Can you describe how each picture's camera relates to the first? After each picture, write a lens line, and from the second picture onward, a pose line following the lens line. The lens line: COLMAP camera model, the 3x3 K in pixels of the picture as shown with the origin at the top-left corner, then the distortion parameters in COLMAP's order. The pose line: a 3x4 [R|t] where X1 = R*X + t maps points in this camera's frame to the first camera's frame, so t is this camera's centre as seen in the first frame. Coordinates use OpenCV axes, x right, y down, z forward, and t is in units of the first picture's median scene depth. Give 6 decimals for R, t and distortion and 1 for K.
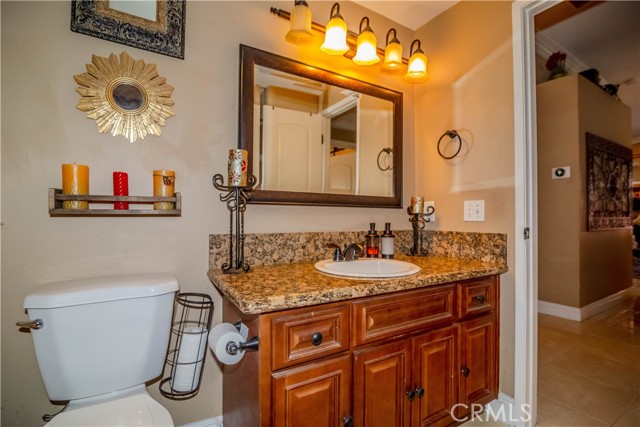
lens RADIAL K [[294.3, 0, 317.9], [0, 294.3, 215.9], [0, 0, 1]] dist [-0.018911, 0.000648]
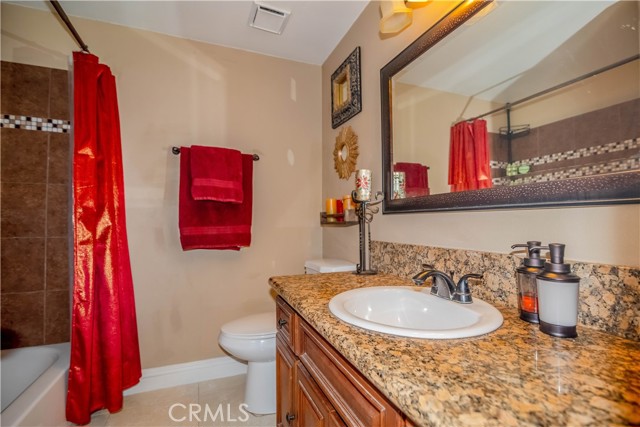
lens RADIAL K [[294.3, 0, 317.9], [0, 294.3, 215.9], [0, 0, 1]] dist [-0.018911, 0.000648]
pose [[-0.156605, -0.025268, -0.987338, 0.797195], [0.007743, 0.999611, -0.026810, -0.006865], [0.987631, -0.011843, -0.156349, 0.872056]]
